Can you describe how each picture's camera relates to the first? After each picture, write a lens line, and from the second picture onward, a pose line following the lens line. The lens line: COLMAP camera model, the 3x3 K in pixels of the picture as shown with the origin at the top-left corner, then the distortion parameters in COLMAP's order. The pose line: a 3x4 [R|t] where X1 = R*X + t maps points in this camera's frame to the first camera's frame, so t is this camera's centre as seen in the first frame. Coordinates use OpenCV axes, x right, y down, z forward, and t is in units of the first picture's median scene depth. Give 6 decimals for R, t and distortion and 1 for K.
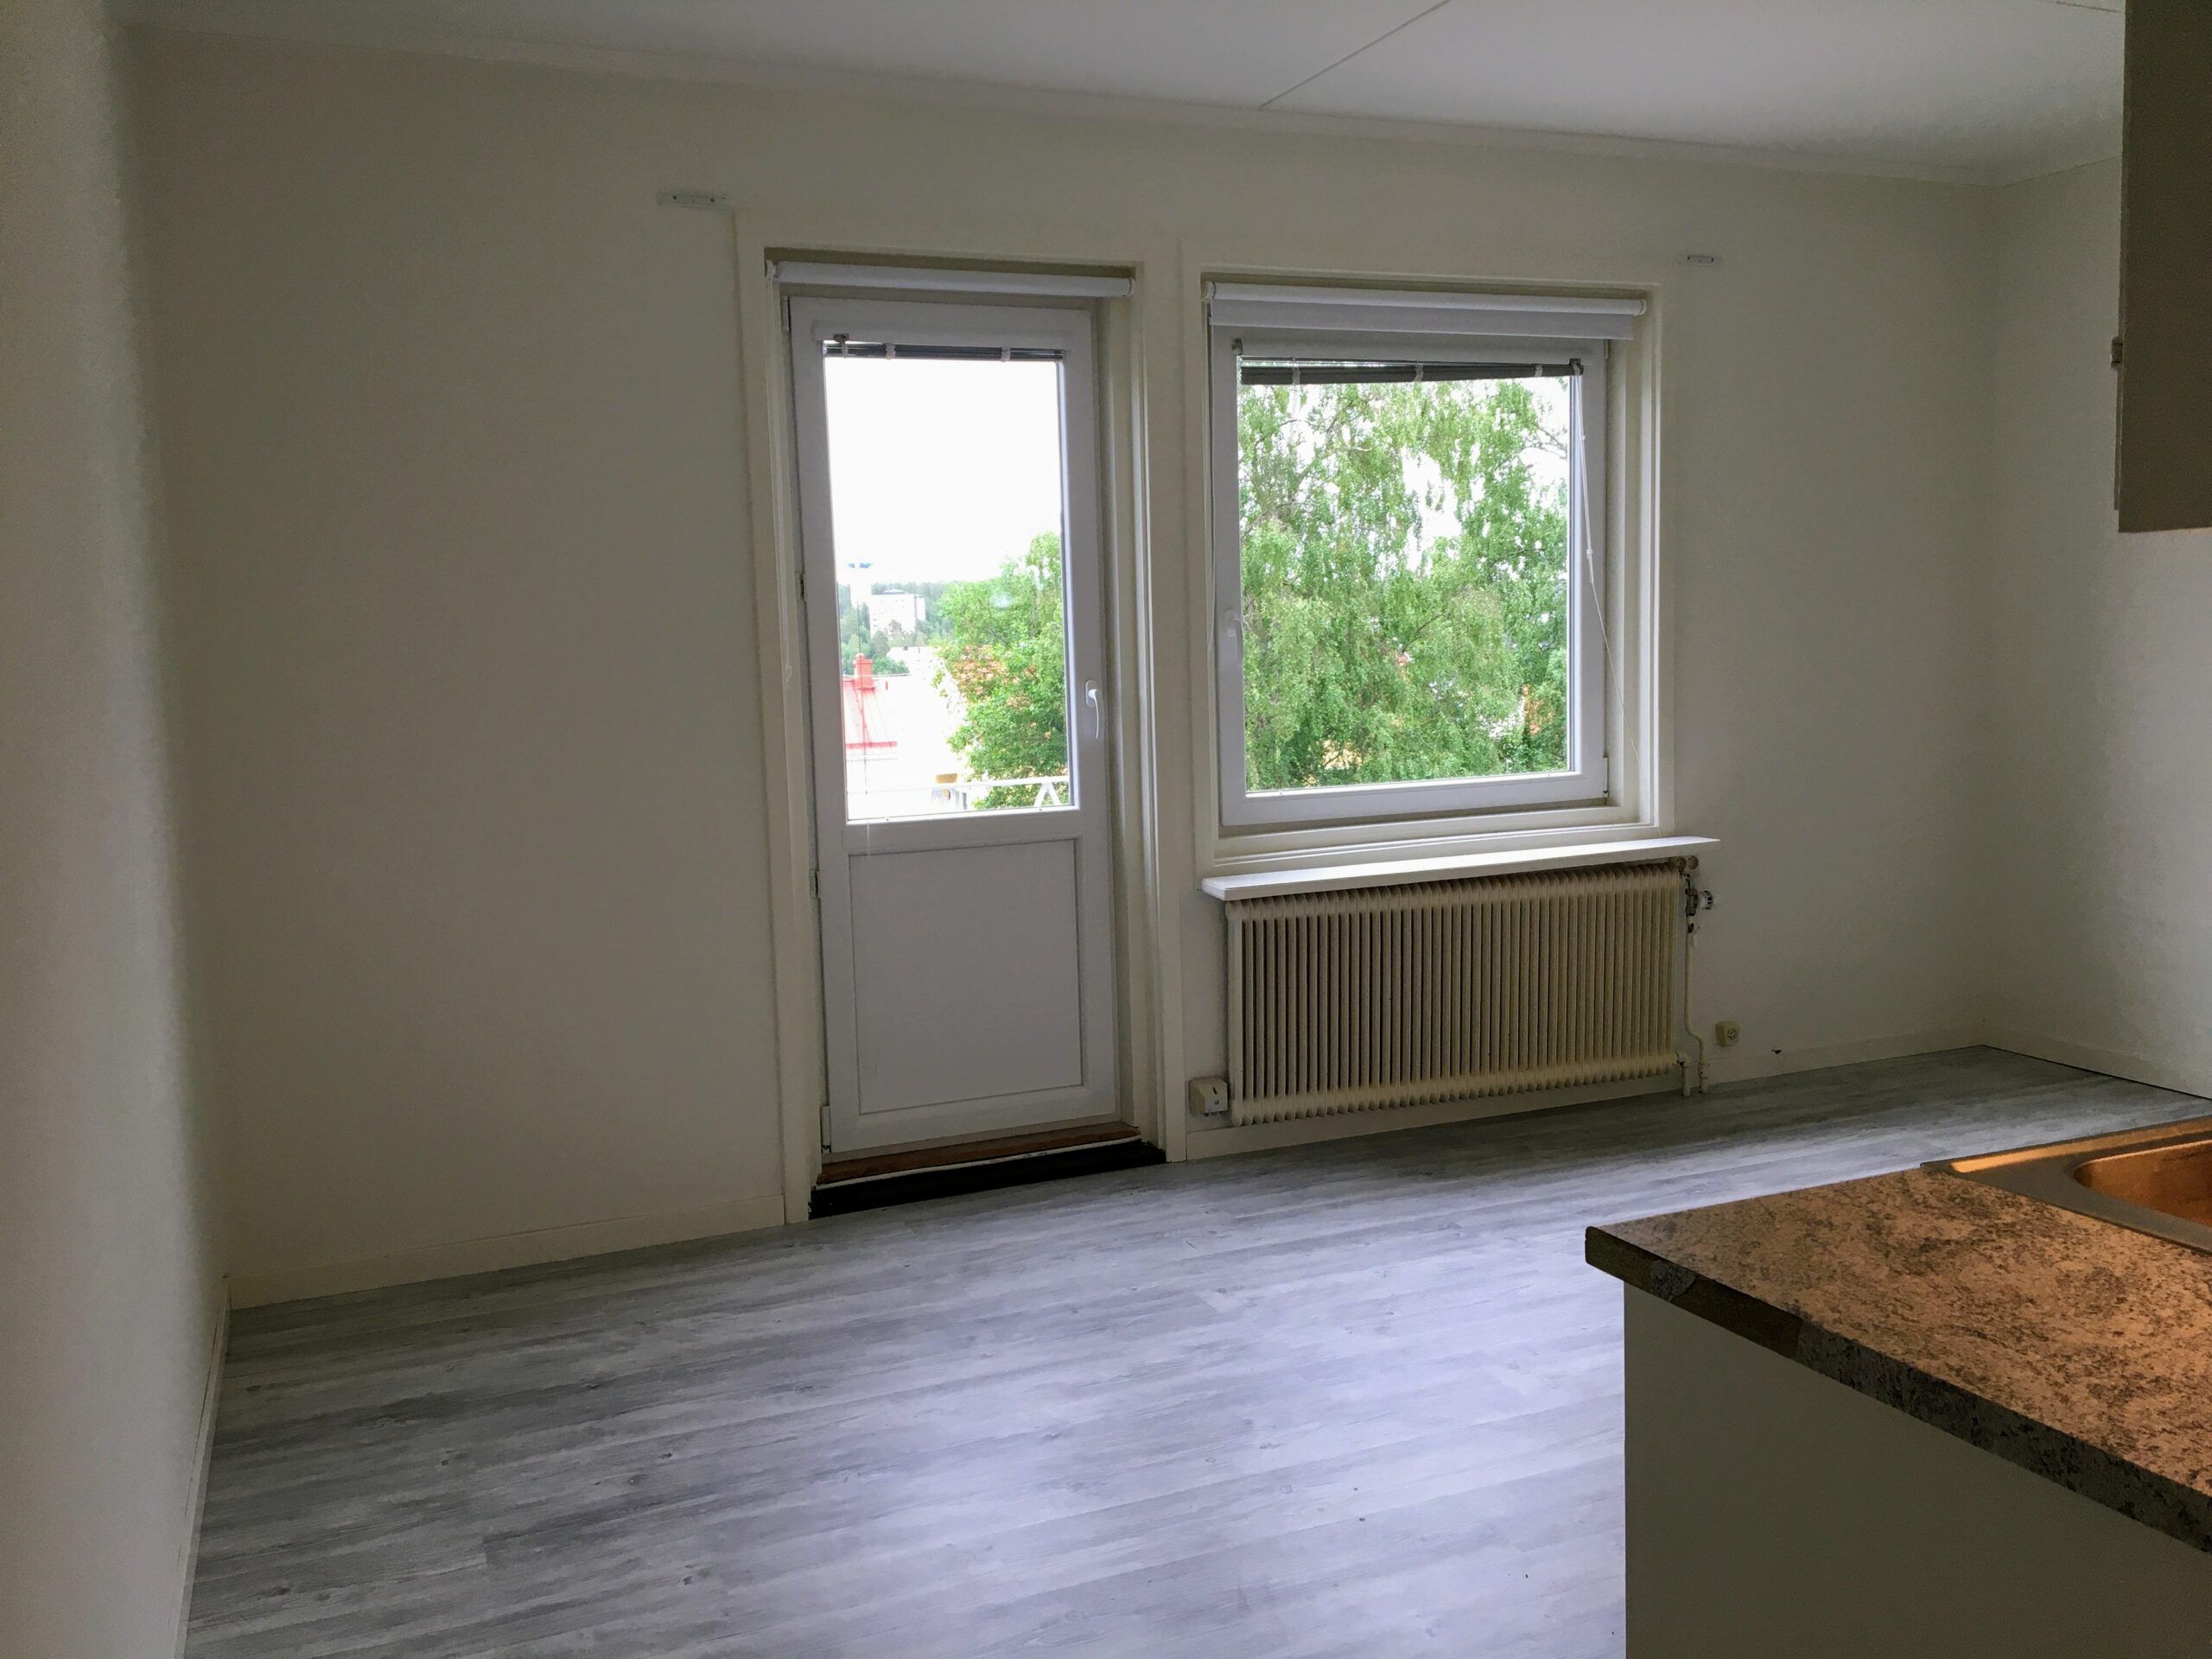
lens RADIAL K [[1858.9, 0, 1108.3], [0, 1858.9, 834.2], [0, 0, 1]] dist [0.014165, -0.024873]
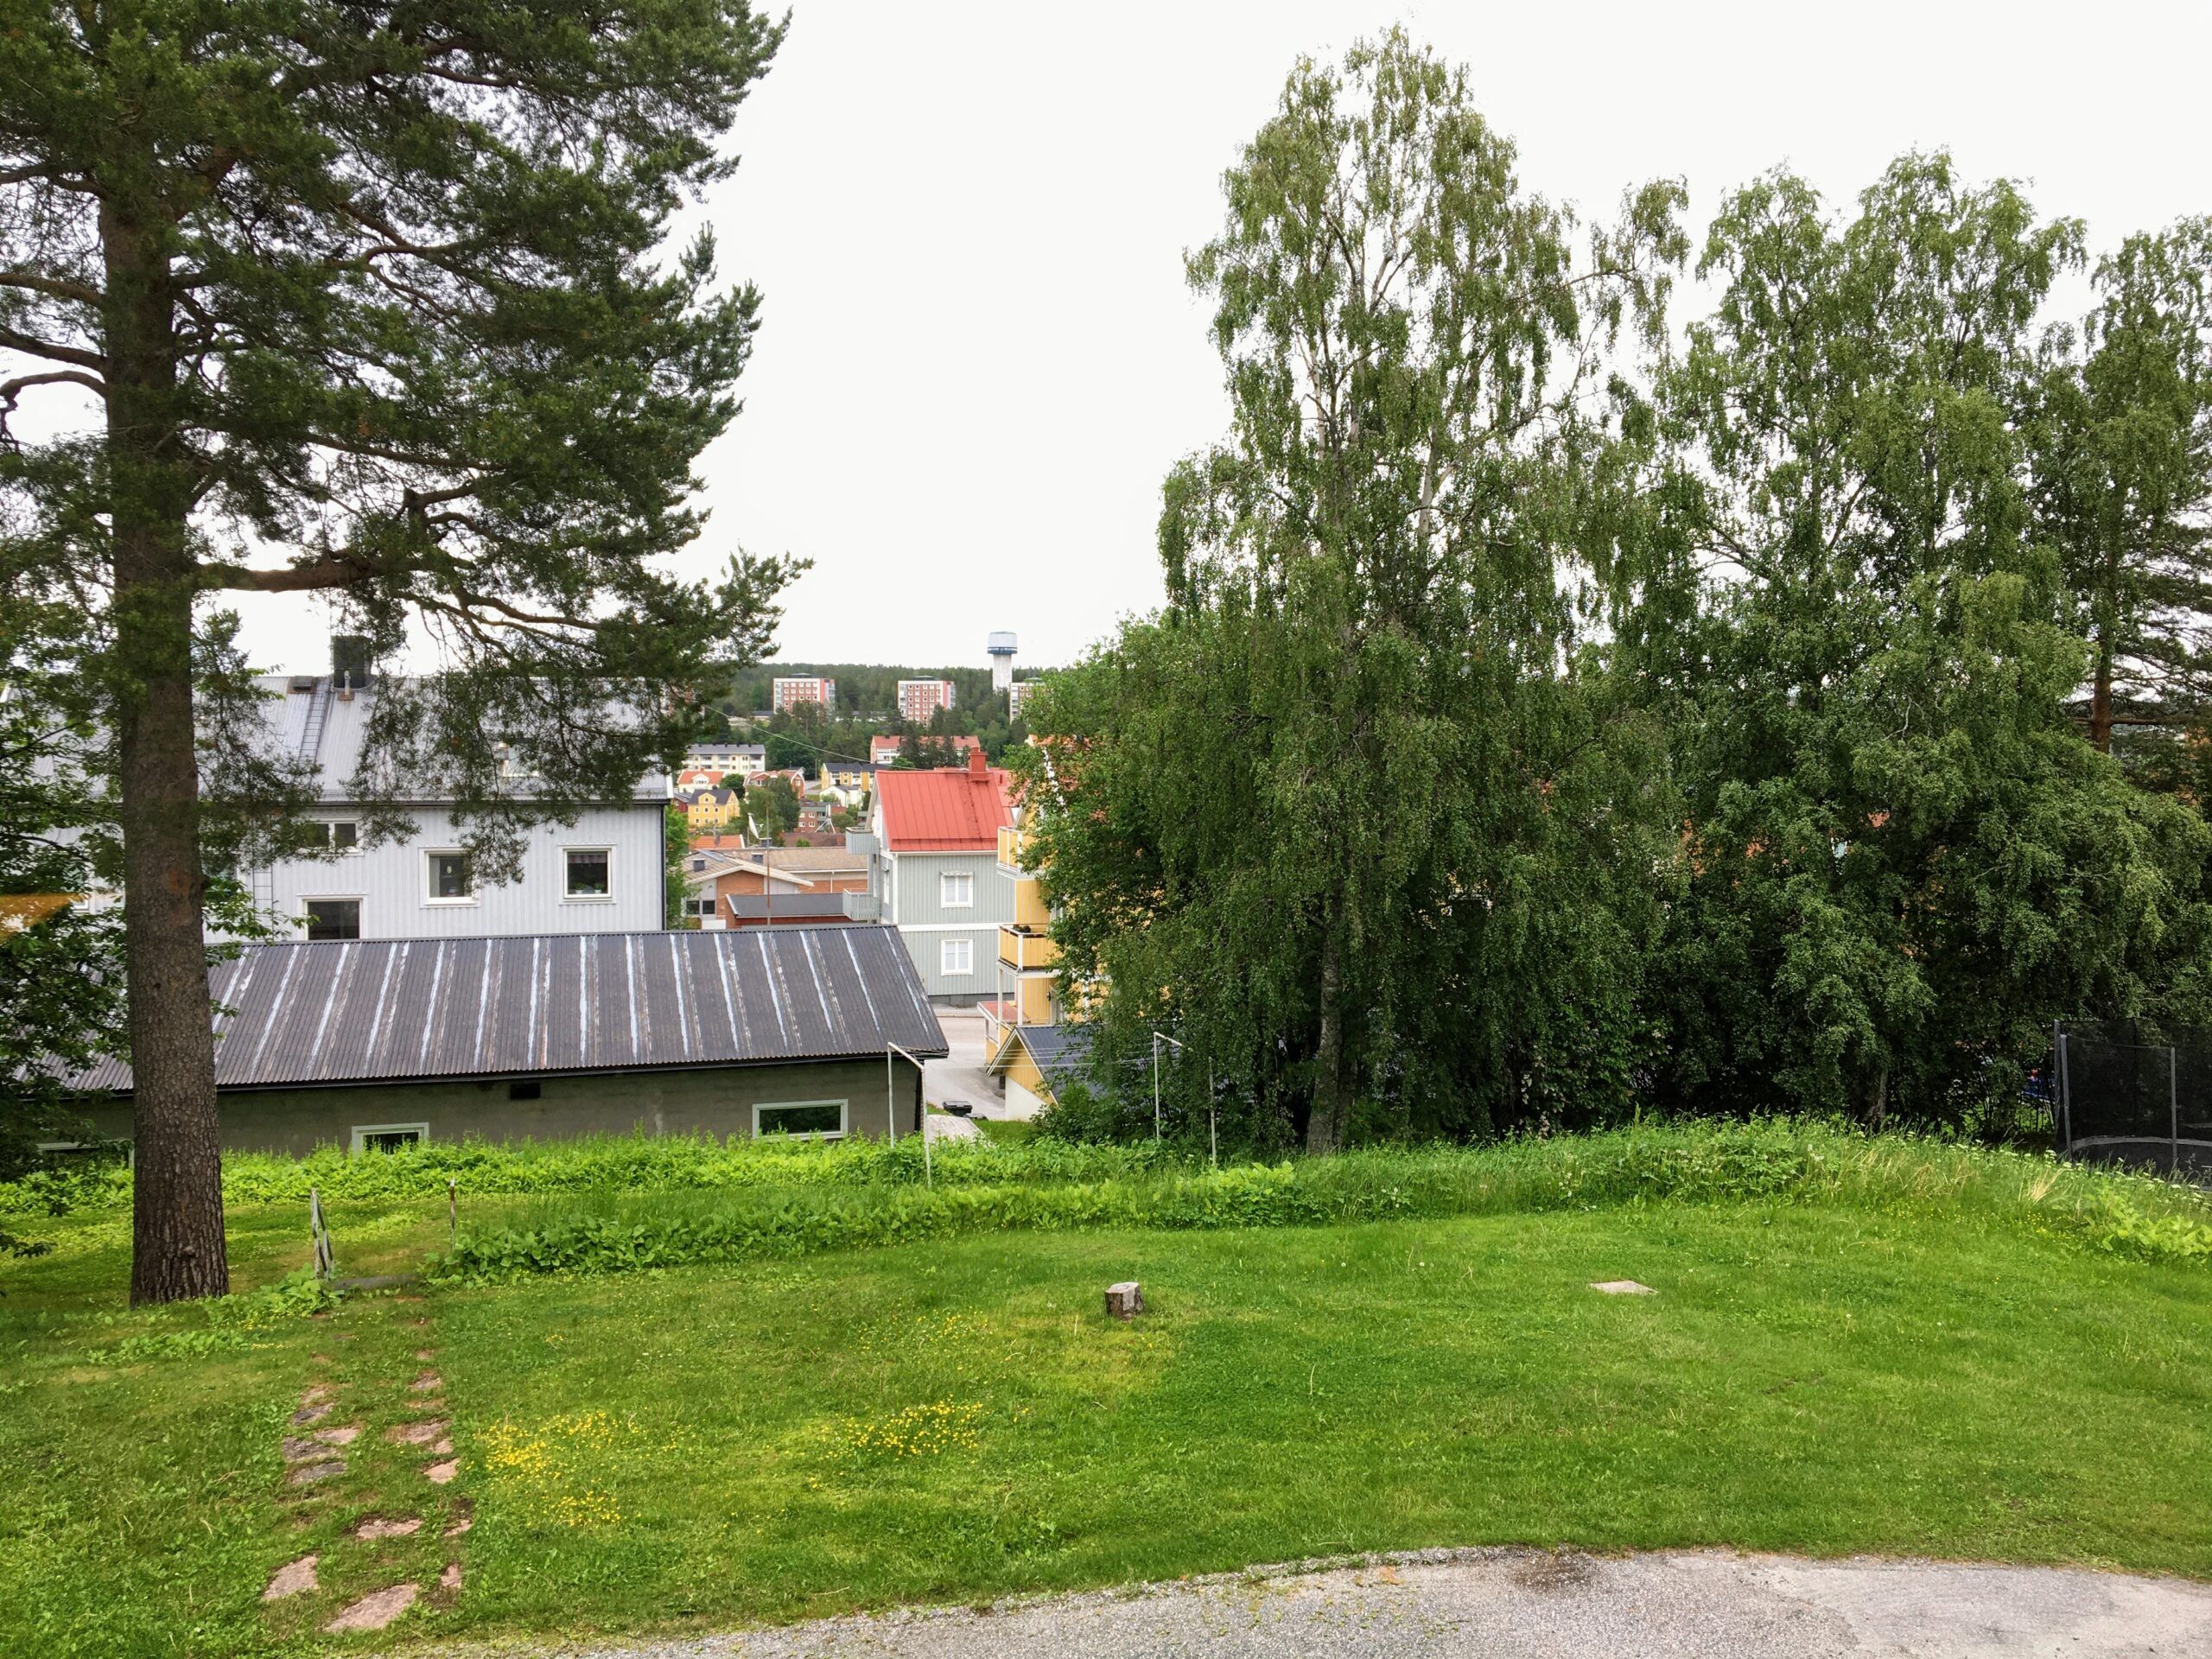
lens RADIAL K [[1858.9, 0, 1049.3], [0, 1858.9, 827.0], [0, 0, 1]] dist [0.014165, -0.024873]
pose [[0.993995, 0.038672, -0.102361, 0.020922], [-0.044005, 0.997761, -0.050372, -0.024206], [0.100184, 0.054574, 0.993471, 0.134347]]
